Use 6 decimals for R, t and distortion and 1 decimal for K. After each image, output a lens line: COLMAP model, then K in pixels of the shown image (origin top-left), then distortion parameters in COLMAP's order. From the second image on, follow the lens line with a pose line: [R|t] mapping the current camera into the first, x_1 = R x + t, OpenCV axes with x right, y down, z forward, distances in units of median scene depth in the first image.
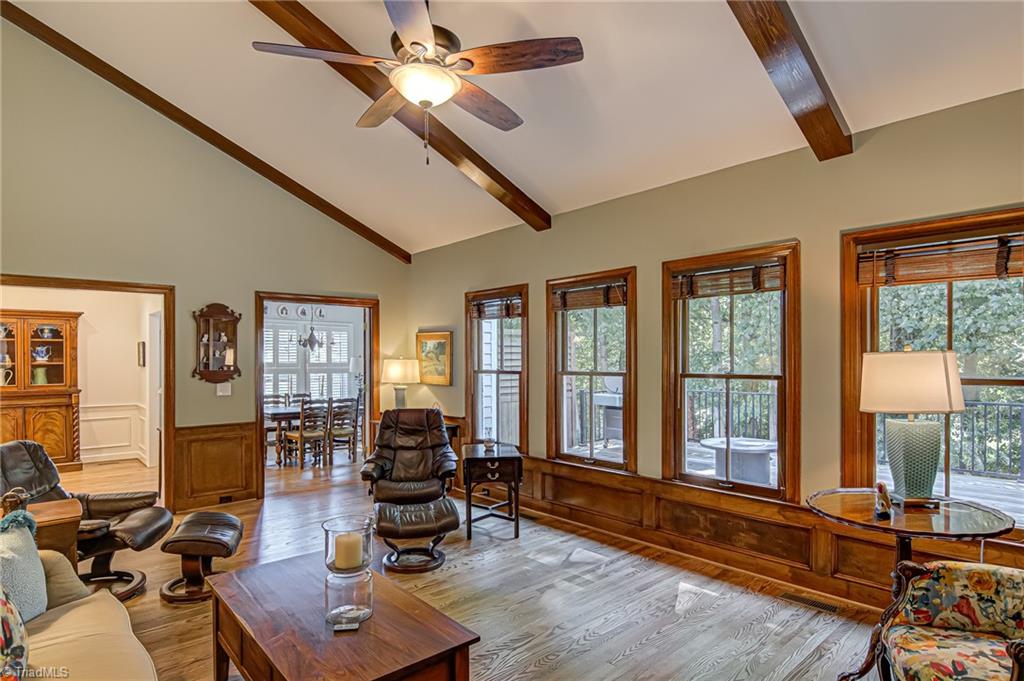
lens RADIAL K [[555.5, 0, 512.7], [0, 555.5, 354.7], [0, 0, 1]] dist [-0.005049, -0.002036]
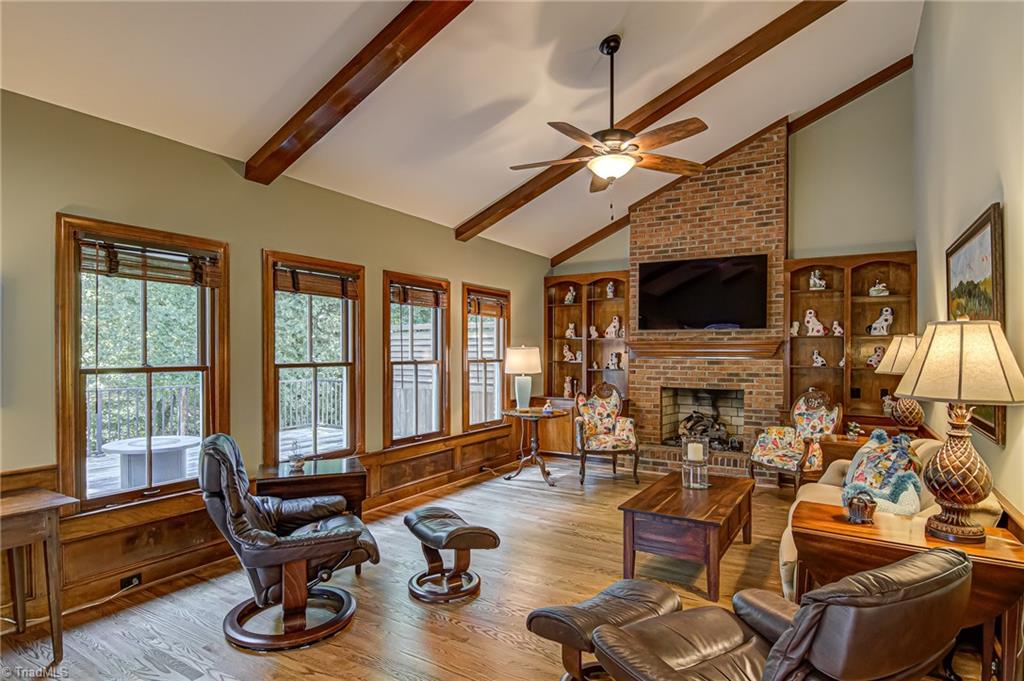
lens RADIAL K [[548.1, 0, 512.0], [0, 548.1, 340.5], [0, 0, 1]] dist [-0.003144, -0.000631]
pose [[-0.299316, 0.021608, 0.953909, -0.873724], [-0.011004, 0.999599, -0.026096, 0.014270], [-0.954091, -0.018308, -0.298958, 1.003280]]
